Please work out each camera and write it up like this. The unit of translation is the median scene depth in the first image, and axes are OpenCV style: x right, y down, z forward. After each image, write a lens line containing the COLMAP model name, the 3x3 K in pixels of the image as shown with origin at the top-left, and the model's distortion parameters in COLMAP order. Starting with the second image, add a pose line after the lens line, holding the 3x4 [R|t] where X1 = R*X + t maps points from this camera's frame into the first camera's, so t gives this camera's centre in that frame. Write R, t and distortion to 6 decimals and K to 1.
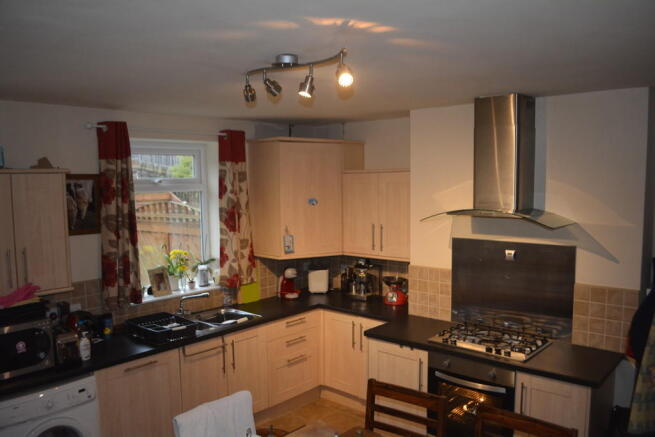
lens RADIAL K [[519.8, 0, 328.4], [0, 519.8, 237.7], [0, 0, 1]] dist [-0.069103, 0.003985]
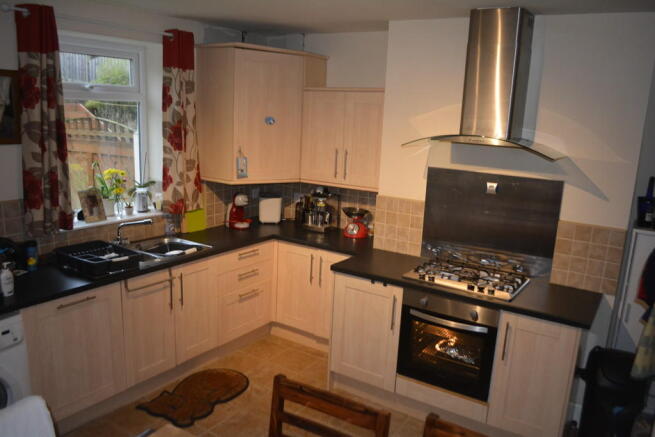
lens RADIAL K [[519.8, 0, 328.4], [0, 519.8, 237.7], [0, 0, 1]] dist [-0.069103, 0.003985]
pose [[0.987451, 0.022696, 0.156286, -0.073574], [-0.042422, 0.991367, 0.124063, 0.017139], [-0.152121, -0.129136, 0.979889, 0.100803]]
